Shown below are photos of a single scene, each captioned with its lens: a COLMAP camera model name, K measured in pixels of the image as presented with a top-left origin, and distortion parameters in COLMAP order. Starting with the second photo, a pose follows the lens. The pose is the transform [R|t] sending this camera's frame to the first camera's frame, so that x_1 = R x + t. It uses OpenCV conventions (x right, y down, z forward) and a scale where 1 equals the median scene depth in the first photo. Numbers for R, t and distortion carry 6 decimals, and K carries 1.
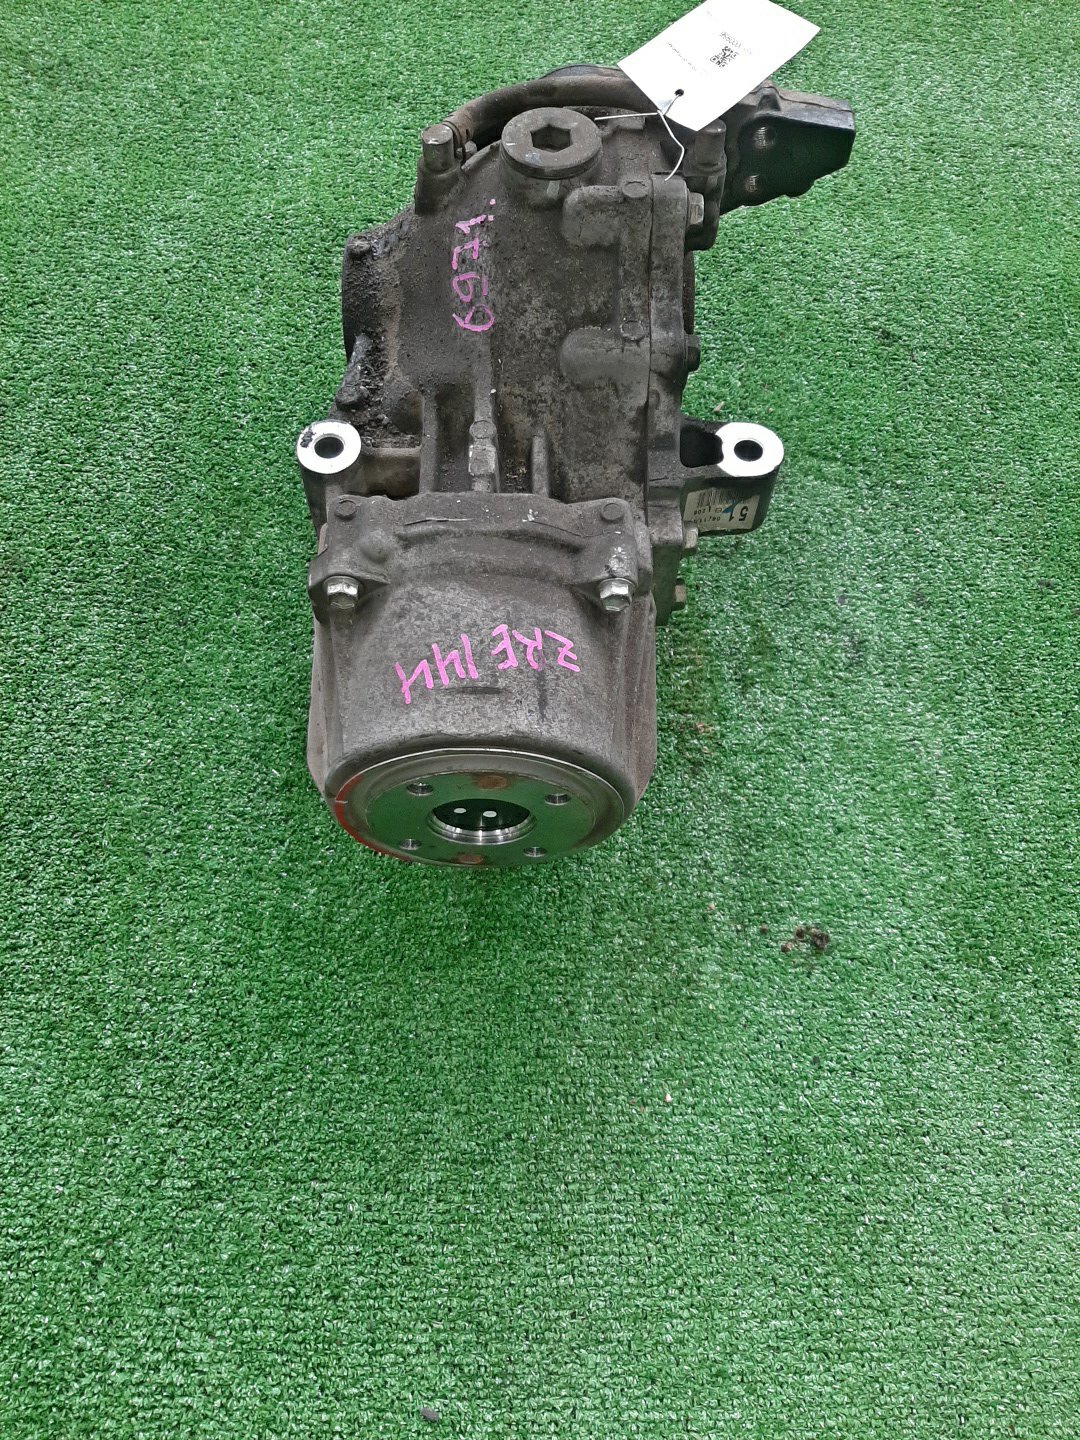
lens RADIAL K [[1106.0, 0, 540.0], [0, 1106.0, 720.0], [0, 0, 1]] dist [0.094451, -0.203969]
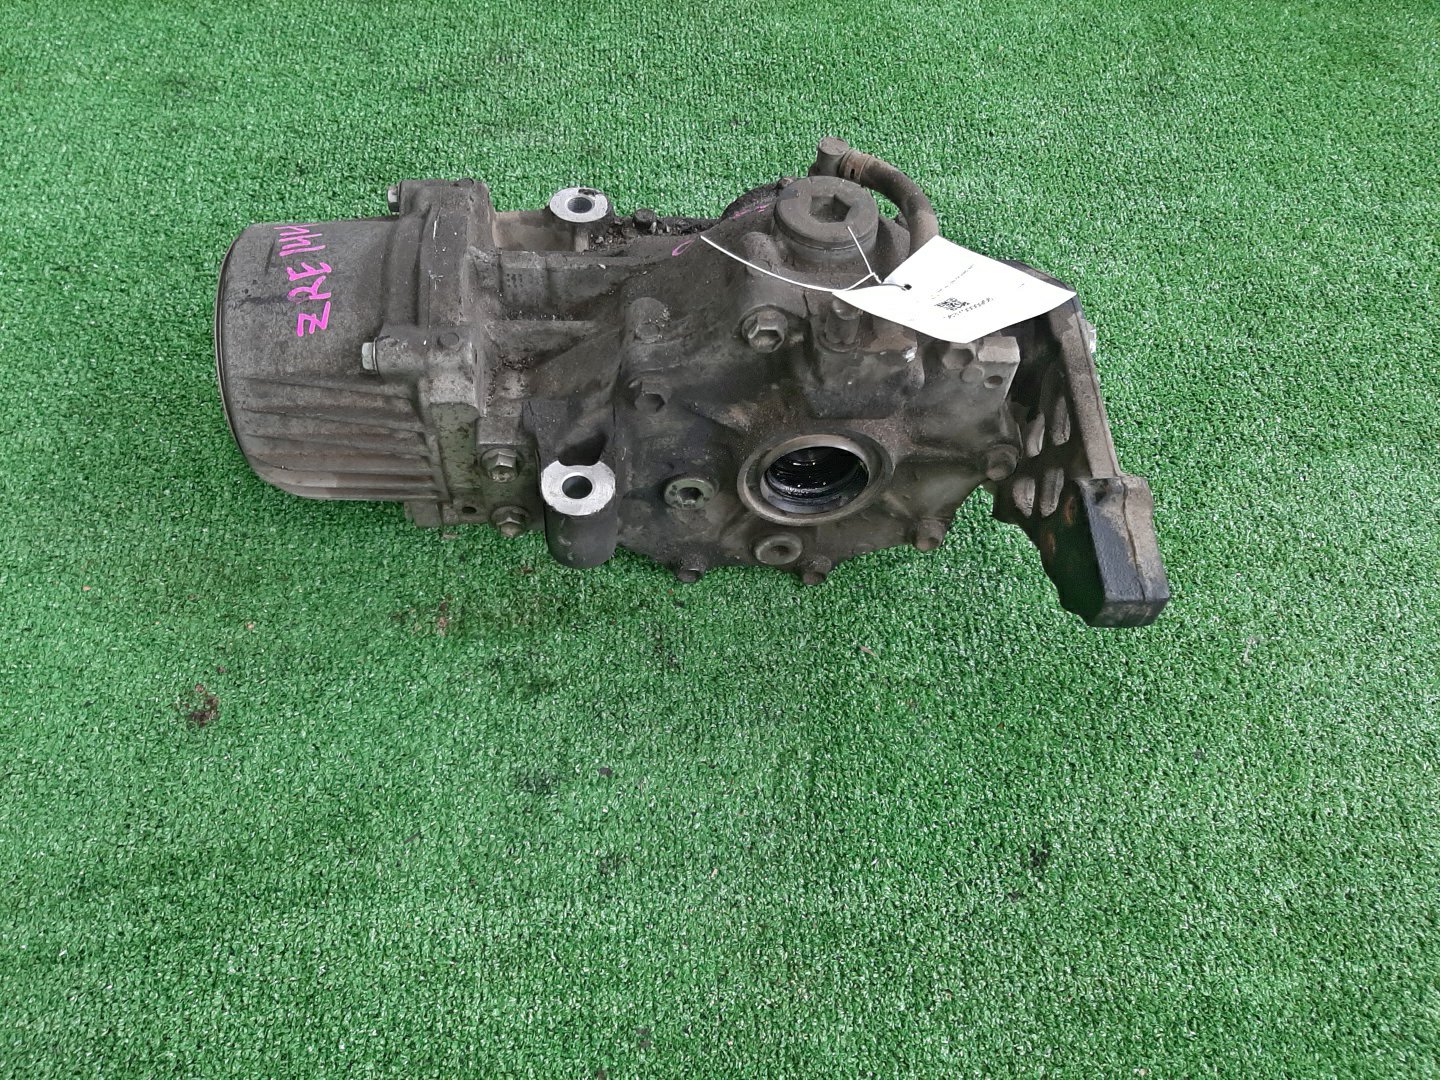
lens RADIAL K [[1106.0, 0, 720.0], [0, 1106.0, 540.0], [0, 0, 1]] dist [0.094451, -0.203969]
pose [[0.064531, 0.806276, -0.588009, 0.795527], [-0.899841, 0.301753, 0.315010, -0.641003], [0.431418, 0.508787, 0.744993, 0.368047]]
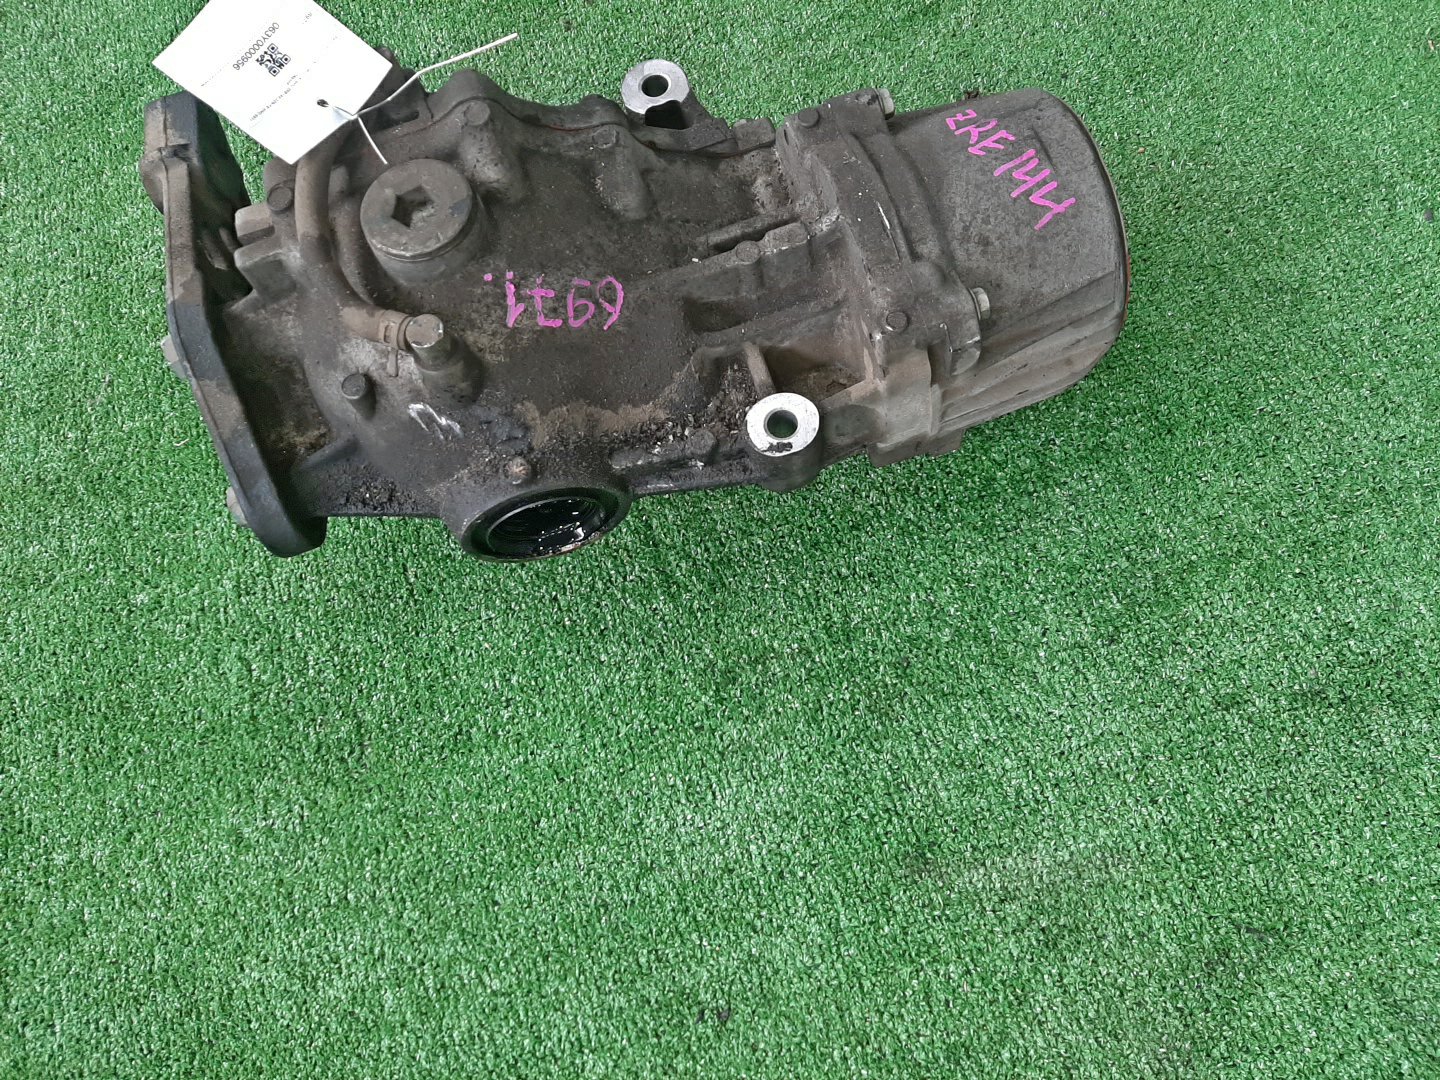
lens RADIAL K [[1106.0, 0, 720.0], [0, 1106.0, 540.0], [0, 0, 1]] dist [0.094451, -0.203969]
pose [[-0.300205, -0.887420, 0.349803, -0.581286], [0.879905, -0.116040, 0.460762, -0.725420], [-0.368298, 0.446117, 0.815681, 0.311540]]
